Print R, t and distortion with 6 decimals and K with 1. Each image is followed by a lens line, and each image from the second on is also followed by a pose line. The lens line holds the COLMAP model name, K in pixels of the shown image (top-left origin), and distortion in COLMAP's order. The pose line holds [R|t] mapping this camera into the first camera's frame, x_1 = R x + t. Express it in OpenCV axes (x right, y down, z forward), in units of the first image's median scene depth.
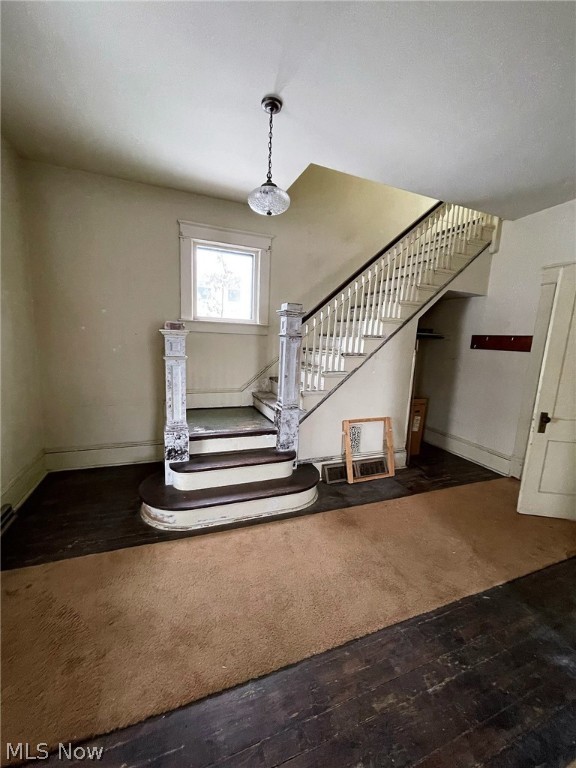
lens RADIAL K [[311.3, 0, 290.1], [0, 311.3, 384.1], [0, 0, 1]] dist [-0.005773, 0.001459]
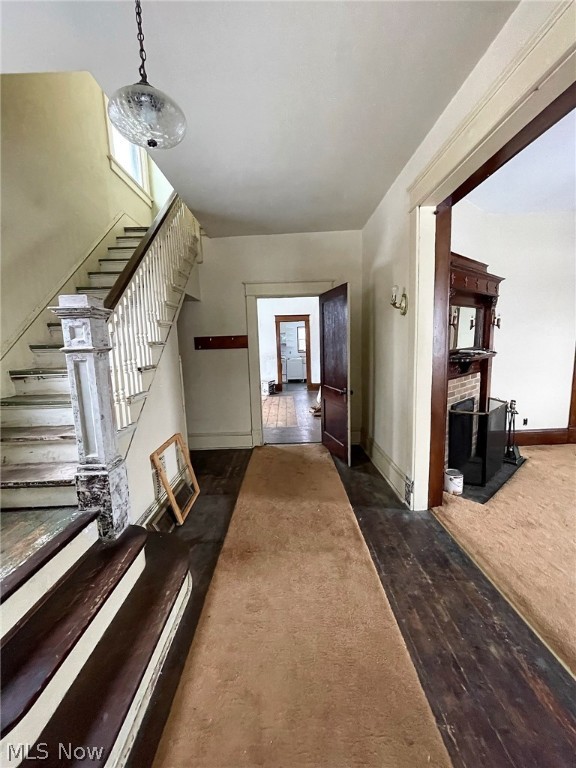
lens RADIAL K [[311.3, 0, 290.3], [0, 311.3, 384.3], [0, 0, 1]] dist [-0.005773, 0.001459]
pose [[0.353160, -0.181705, 0.917748, -0.400155], [0.188220, 0.974700, 0.120552, -0.085412], [-0.916434, 0.130164, 0.378426, 0.400736]]
